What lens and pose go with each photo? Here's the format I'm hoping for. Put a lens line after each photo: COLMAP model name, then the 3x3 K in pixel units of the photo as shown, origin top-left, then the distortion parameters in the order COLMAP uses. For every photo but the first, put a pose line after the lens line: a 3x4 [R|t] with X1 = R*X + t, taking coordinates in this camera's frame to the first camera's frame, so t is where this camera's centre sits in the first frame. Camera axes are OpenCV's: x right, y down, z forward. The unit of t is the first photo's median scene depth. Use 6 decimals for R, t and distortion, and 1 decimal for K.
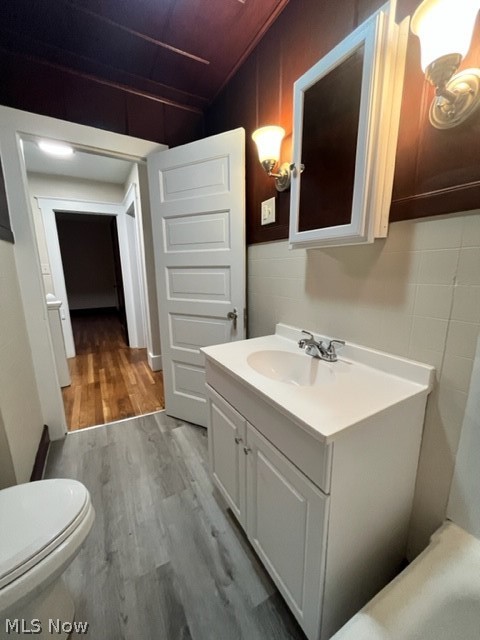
lens RADIAL K [[258.5, 0, 239.9], [0, 258.5, 321.8], [0, 0, 1]] dist [-0.000723, -0.000204]
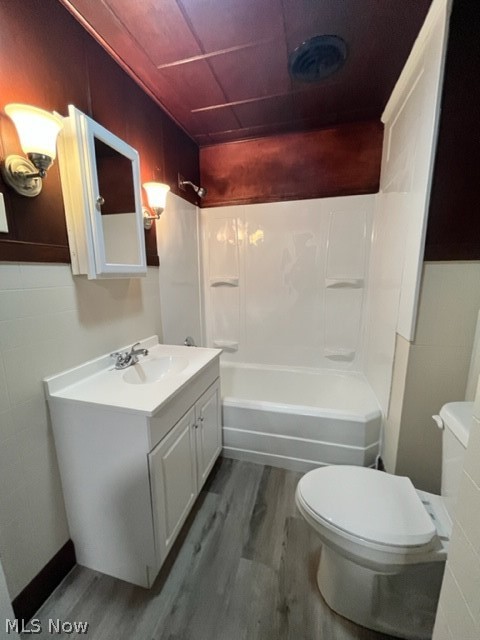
lens RADIAL K [[258.5, 0, 241.1], [0, 258.5, 319.7], [0, 0, 1]] dist [-0.000723, -0.000204]
pose [[-0.699398, -0.118912, 0.704771, -0.969109], [0.161453, 0.934290, 0.317859, -0.394699], [-0.696258, 0.336098, -0.634242, 1.414155]]
